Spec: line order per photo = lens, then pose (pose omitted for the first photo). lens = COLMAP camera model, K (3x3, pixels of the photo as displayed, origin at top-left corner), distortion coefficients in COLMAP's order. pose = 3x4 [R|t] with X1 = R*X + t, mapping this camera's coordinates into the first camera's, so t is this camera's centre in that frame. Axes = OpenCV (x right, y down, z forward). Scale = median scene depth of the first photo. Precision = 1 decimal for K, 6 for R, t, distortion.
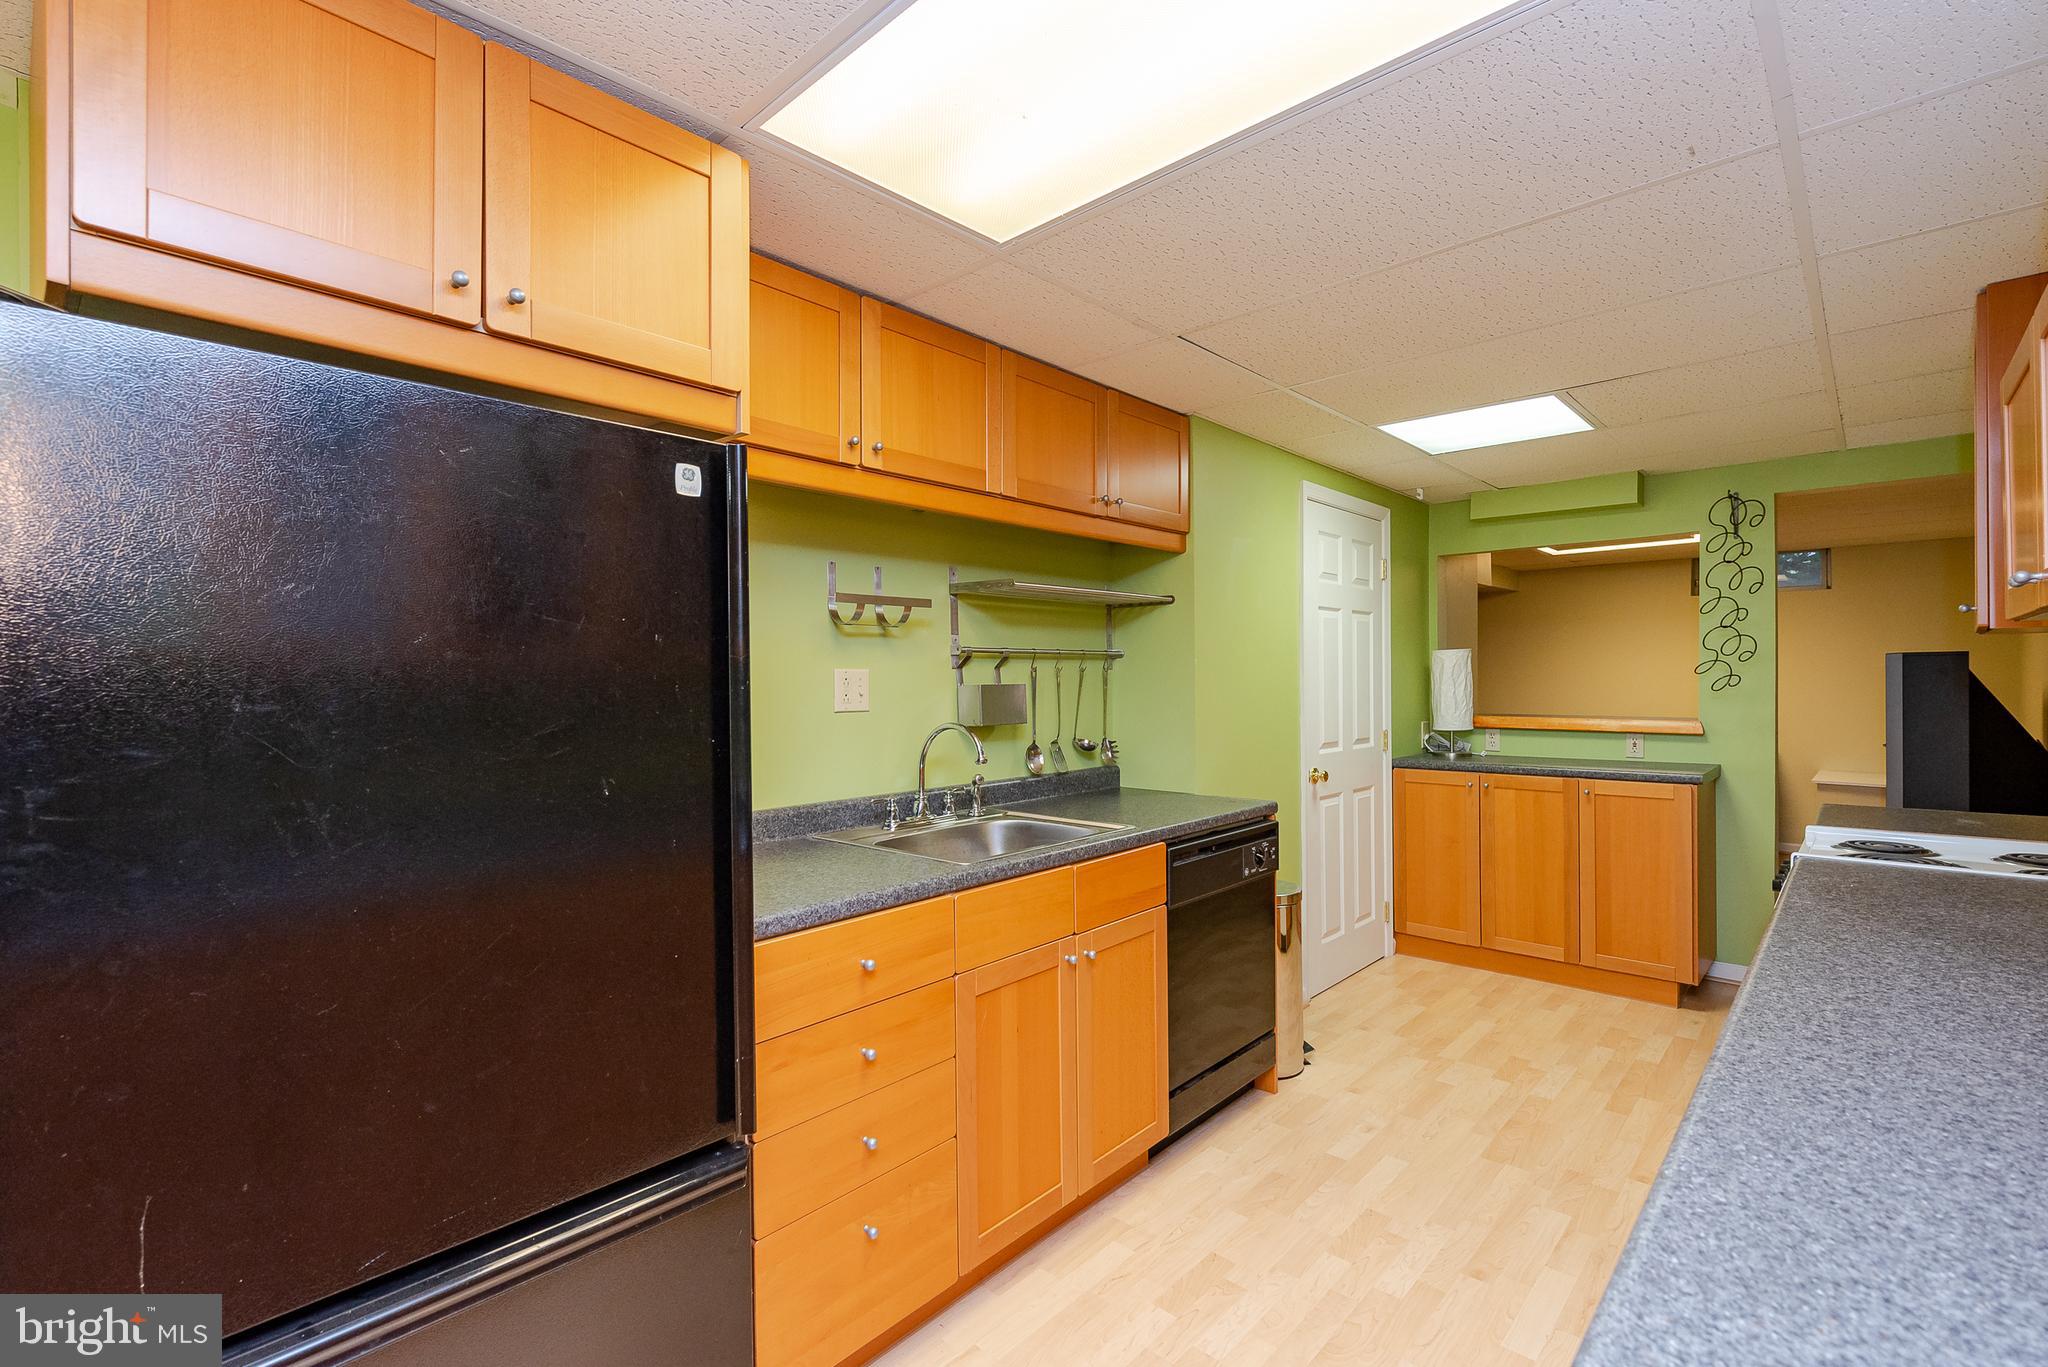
lens RADIAL K [[904.6, 0, 1029.9], [0, 904.6, 688.8], [0, 0, 1]] dist [-0.002413, -0.000523]
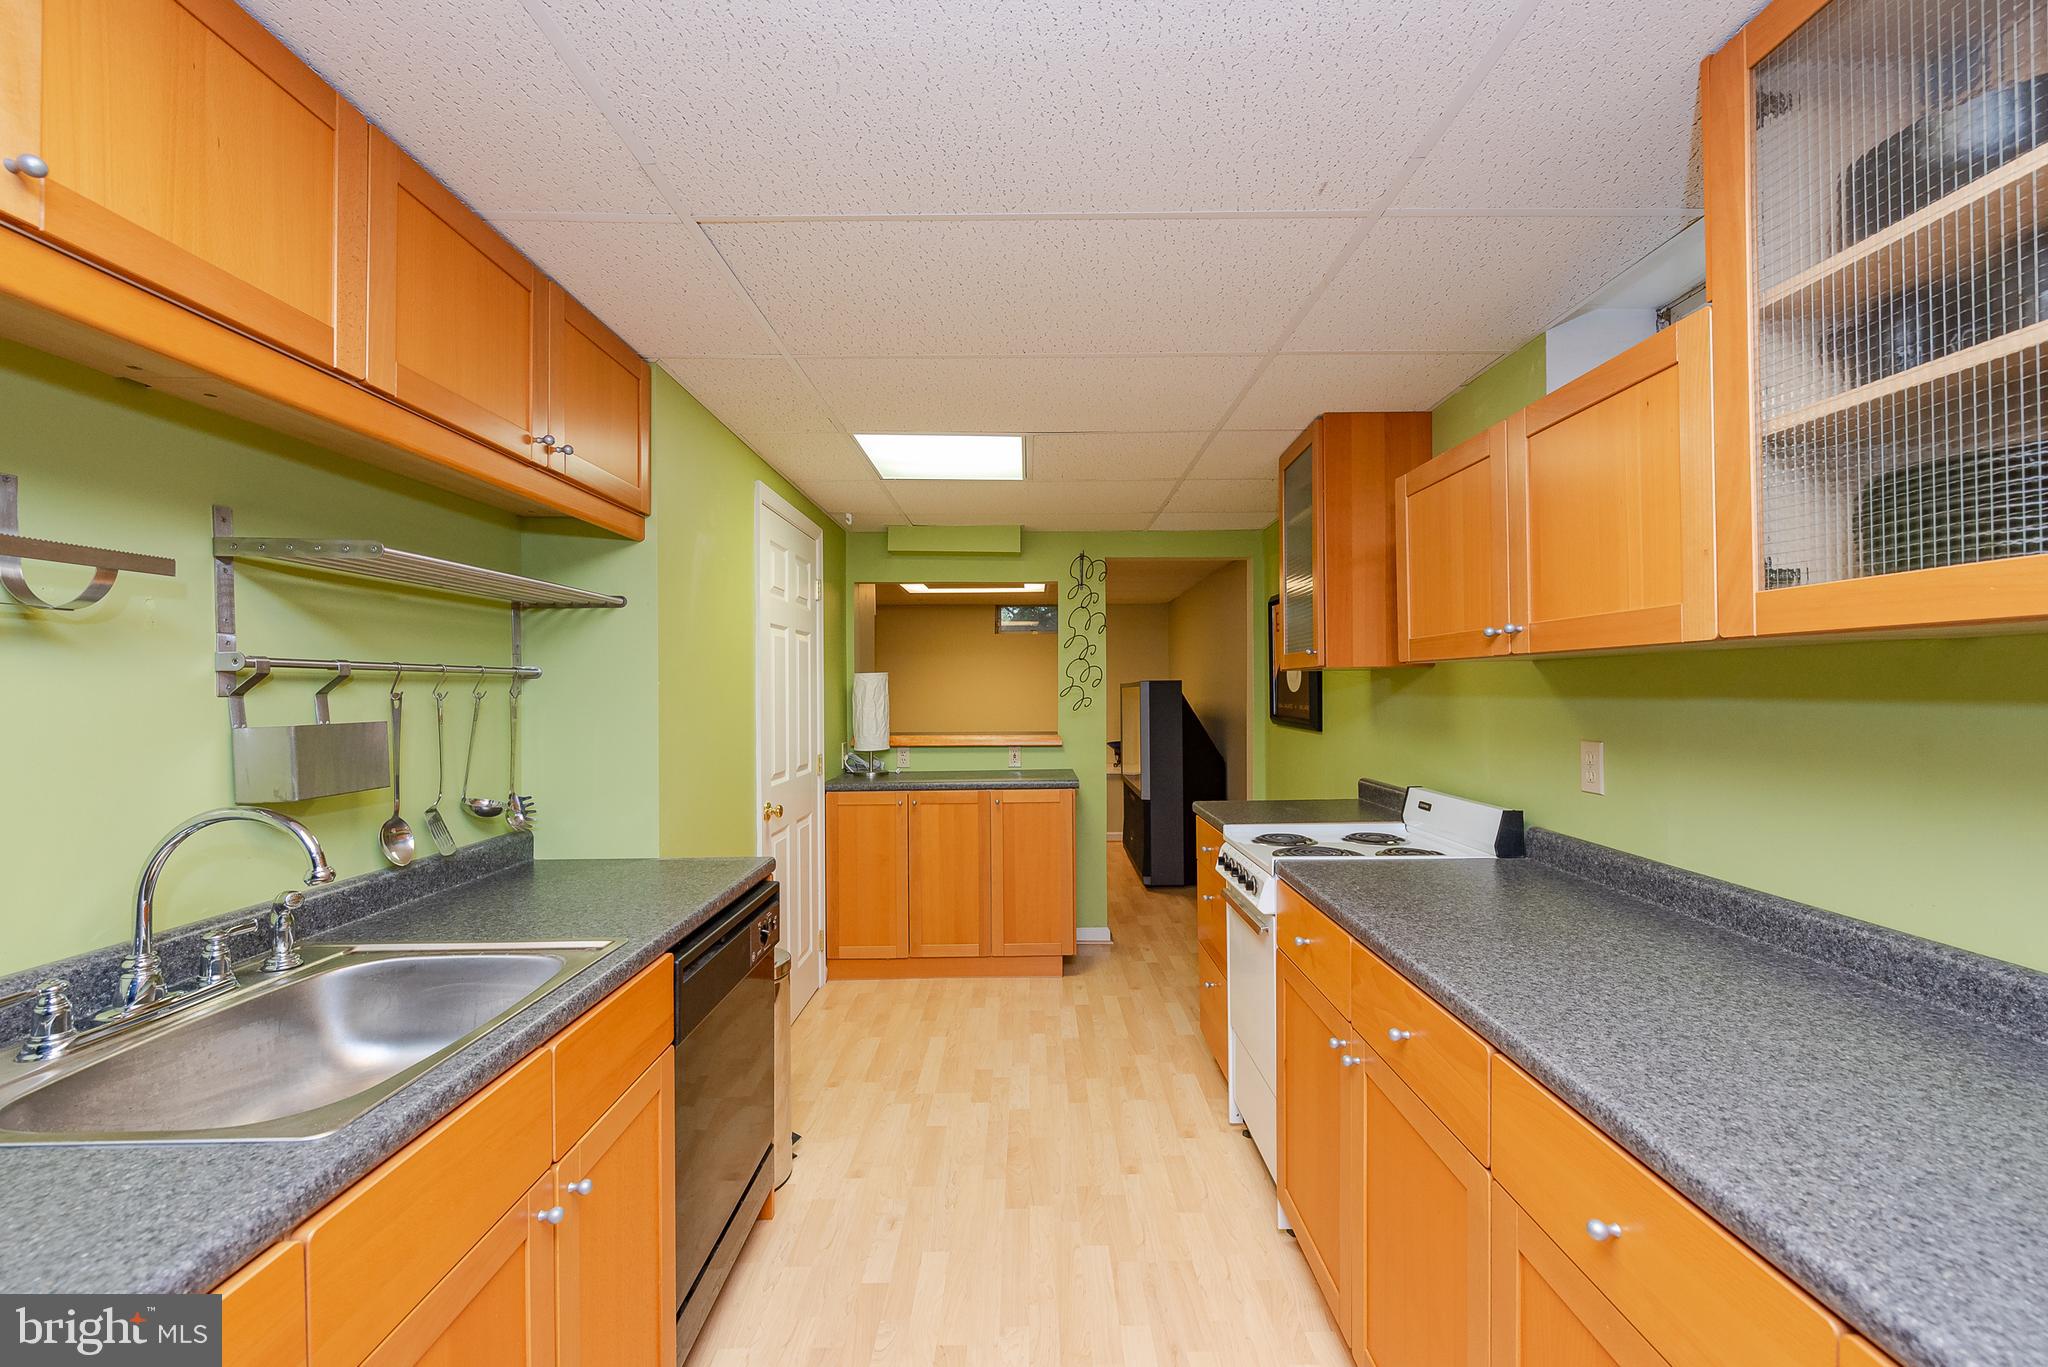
lens RADIAL K [[807.0, 0, 1030.5], [0, 807.0, 686.8], [0, 0, 1]] dist [0.005709, -0.004193]
pose [[0.724587, 0.005261, 0.689164, -0.058440], [0.009122, 0.999810, -0.017223, -0.013632], [-0.689123, 0.018767, 0.724401, 0.282340]]
